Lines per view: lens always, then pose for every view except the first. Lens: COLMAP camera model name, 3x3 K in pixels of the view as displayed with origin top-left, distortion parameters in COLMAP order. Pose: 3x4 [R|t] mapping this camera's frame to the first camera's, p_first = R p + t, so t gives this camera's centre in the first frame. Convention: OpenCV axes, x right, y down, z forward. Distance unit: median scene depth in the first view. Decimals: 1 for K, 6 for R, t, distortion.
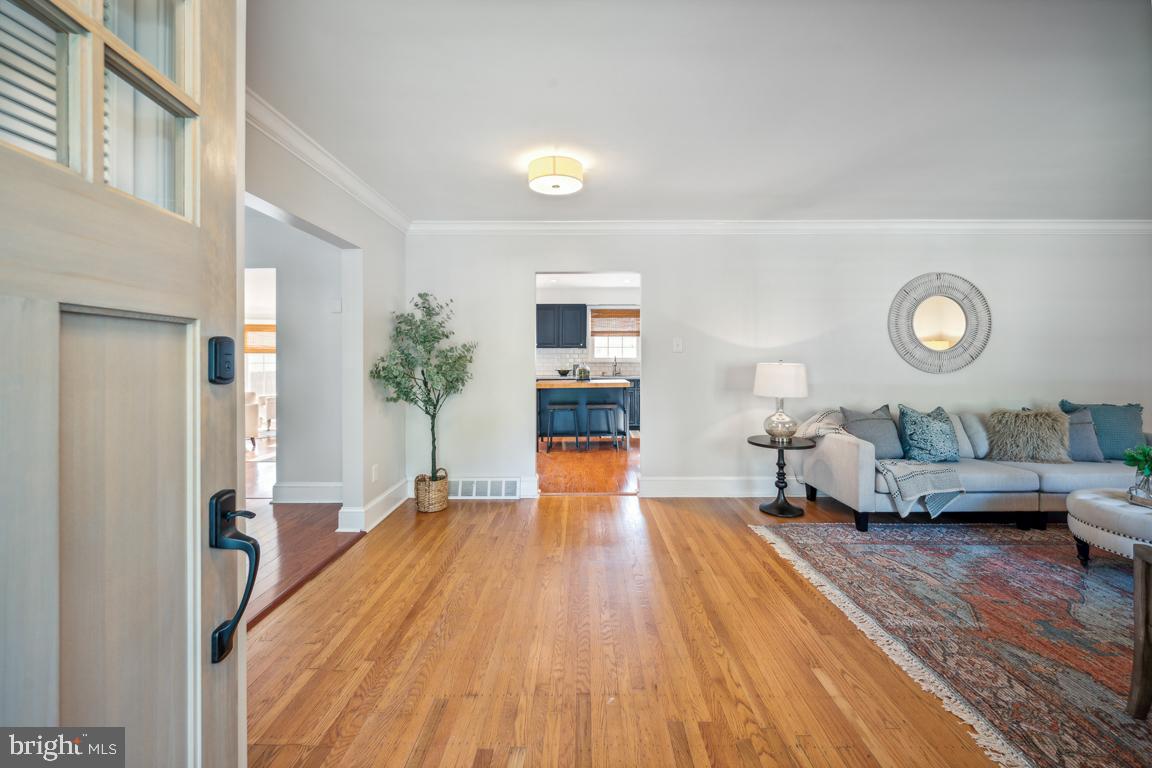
lens RADIAL K [[455.5, 0, 579.0], [0, 455.5, 356.8], [0, 0, 1]] dist [0.000311, -0.000109]
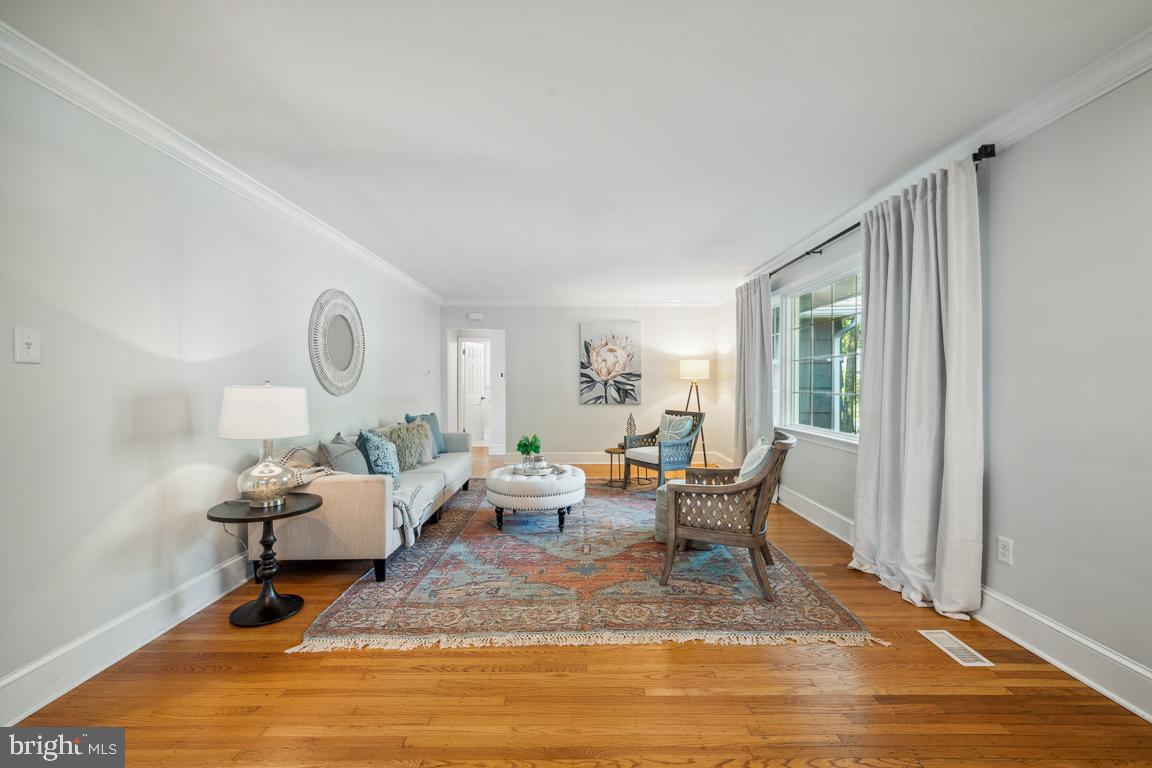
lens RADIAL K [[479.6, 0, 576.0], [0, 479.6, 384.0], [0, 0, 1]] dist [0.001428, 0.000072]
pose [[-0.008358, -0.003602, 0.999959, -0.322578], [0.000406, 0.999993, 0.003605, 0.011173], [-0.999965, 0.000436, -0.008357, 0.734963]]
